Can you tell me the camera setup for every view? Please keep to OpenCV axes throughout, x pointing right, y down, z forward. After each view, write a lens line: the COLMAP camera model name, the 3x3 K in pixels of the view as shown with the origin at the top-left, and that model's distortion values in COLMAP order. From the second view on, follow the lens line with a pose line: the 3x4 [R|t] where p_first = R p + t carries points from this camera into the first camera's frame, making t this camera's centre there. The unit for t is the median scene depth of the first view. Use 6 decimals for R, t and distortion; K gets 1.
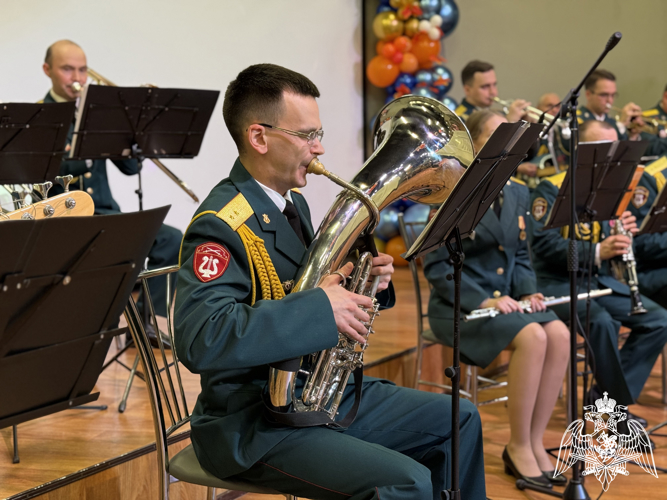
lens RADIAL K [[964.4, 0, 330.5], [0, 964.4, 248.2], [0, 0, 1]] dist [0.163368, -0.009258]
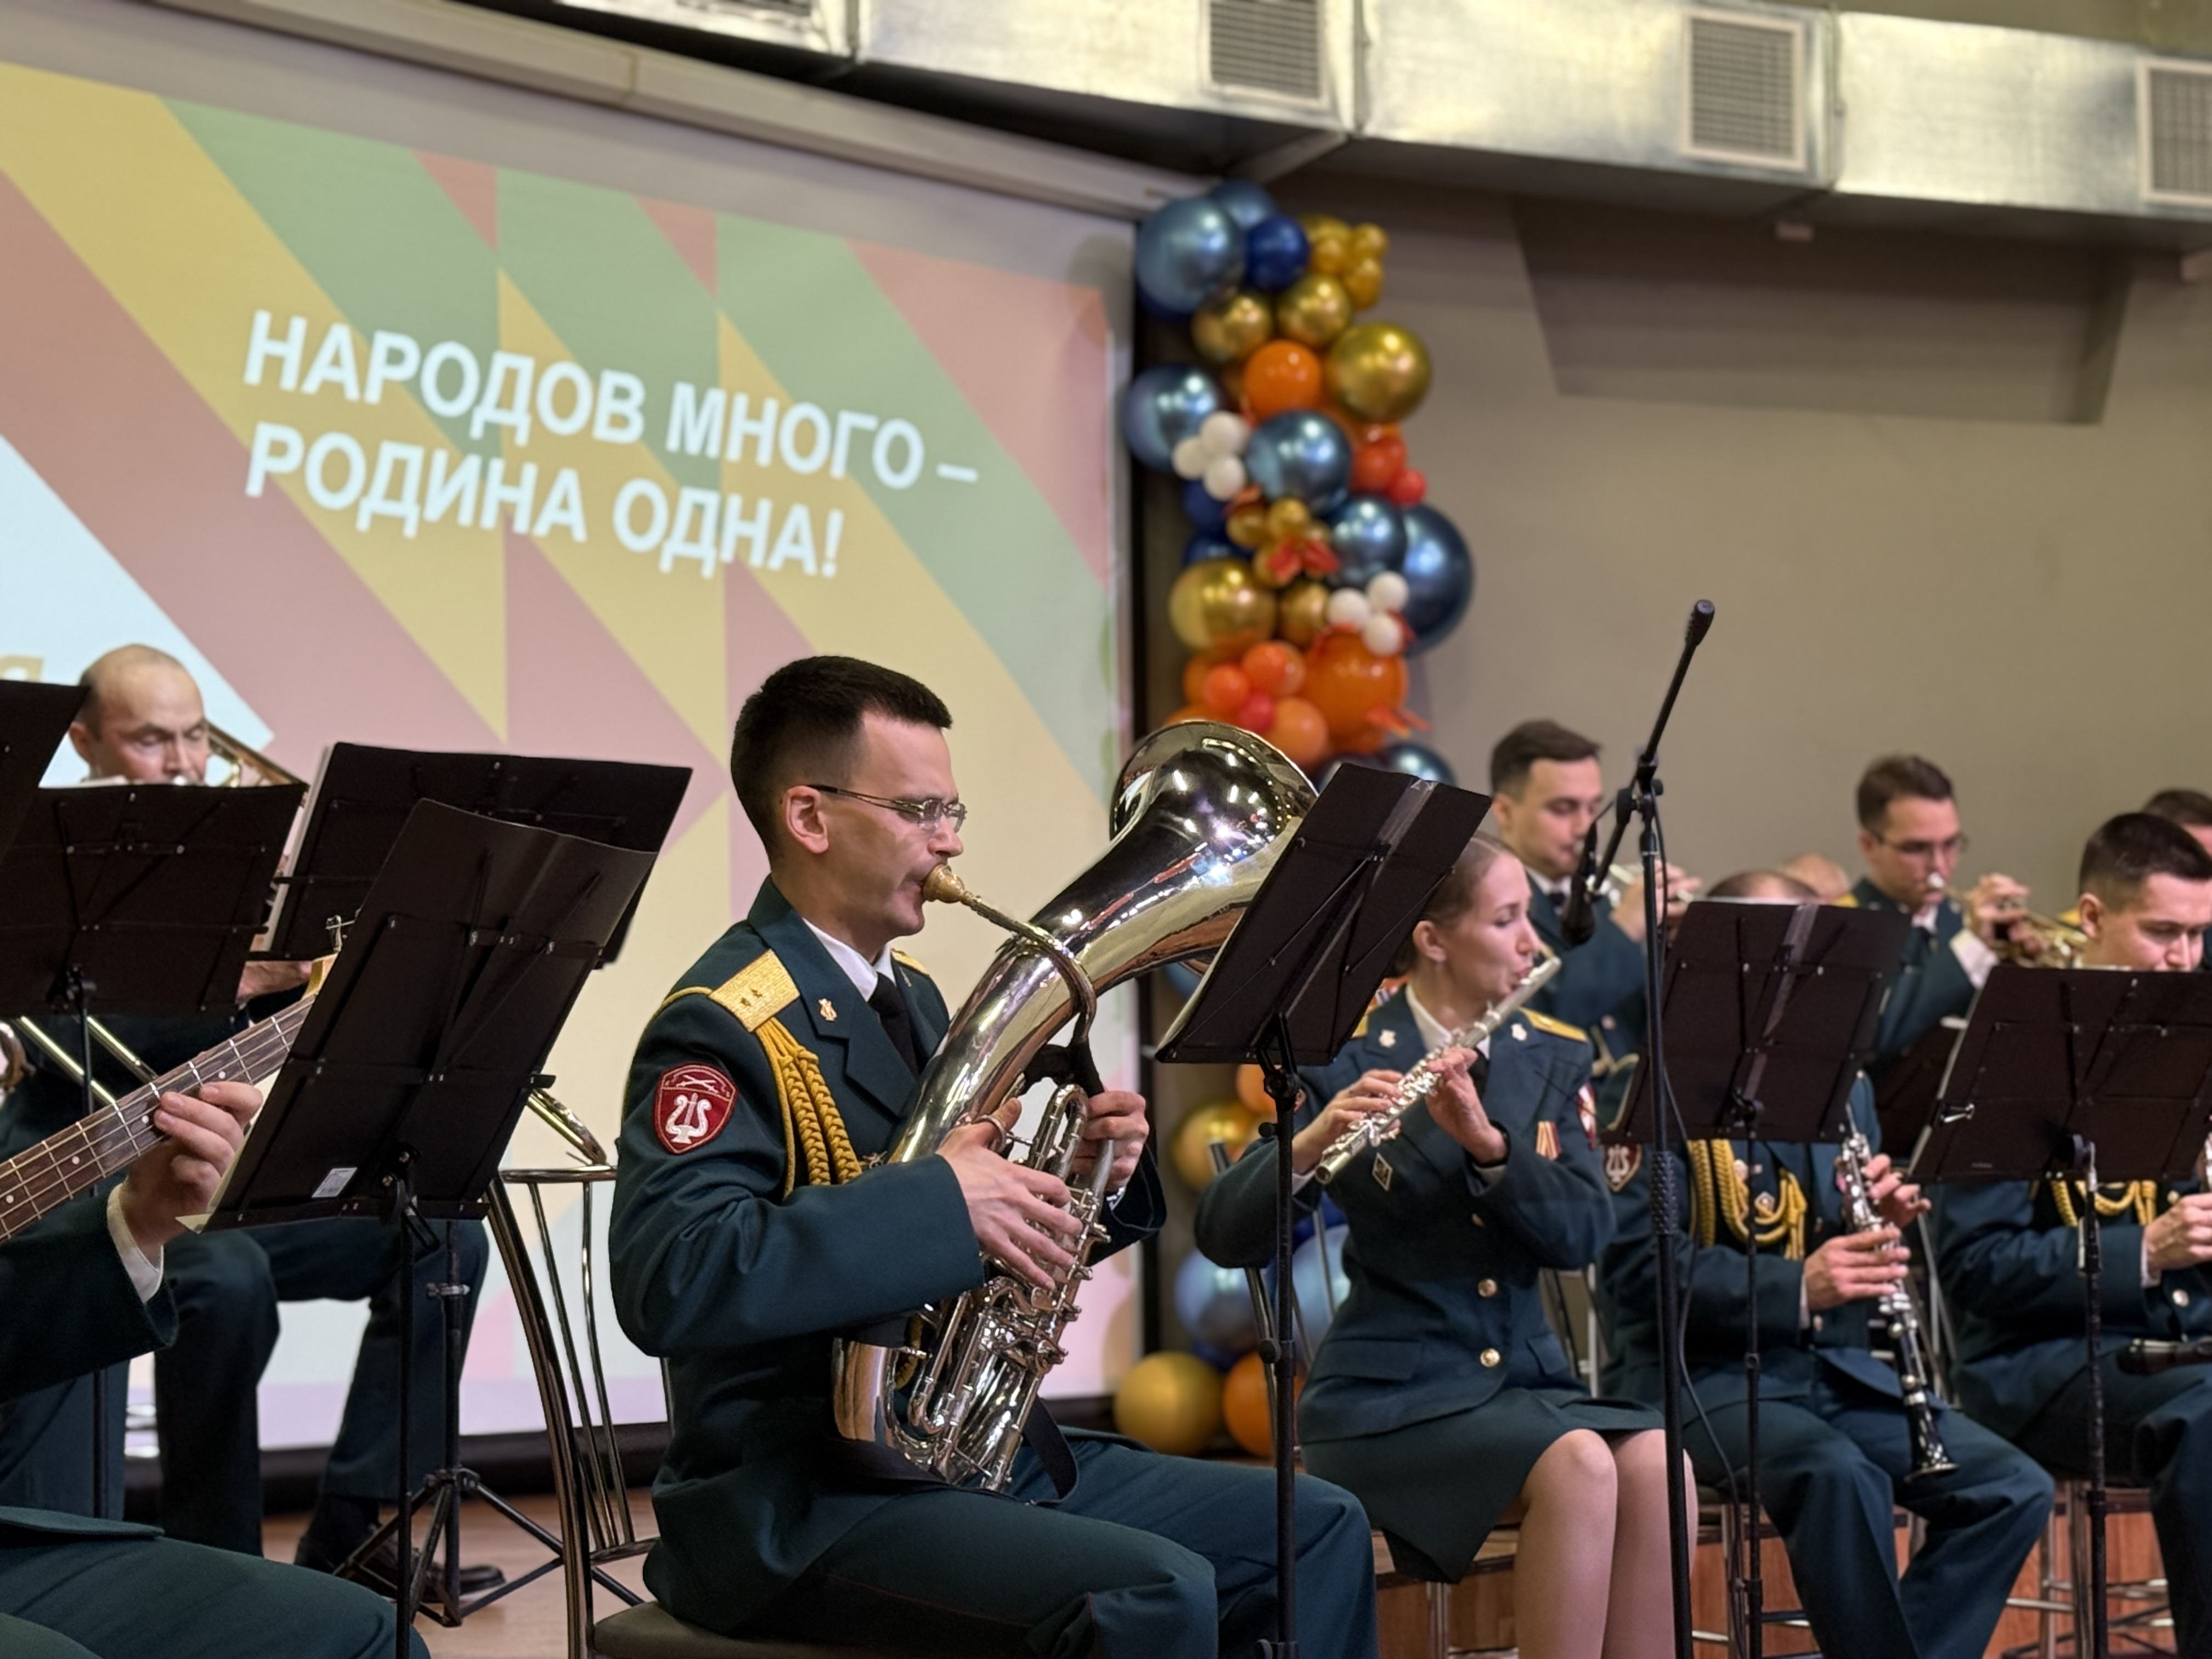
lens RADIAL K [[4646.0, 0, 1106.0], [0, 4646.0, 829.5], [0, 0, 1]] dist [0.175790, 0.096929]
pose [[0.999970, -0.003466, 0.006905, 0.032060], [0.004676, 0.982966, -0.183728, 0.193373], [-0.006150, 0.183755, 0.982953, -0.742338]]
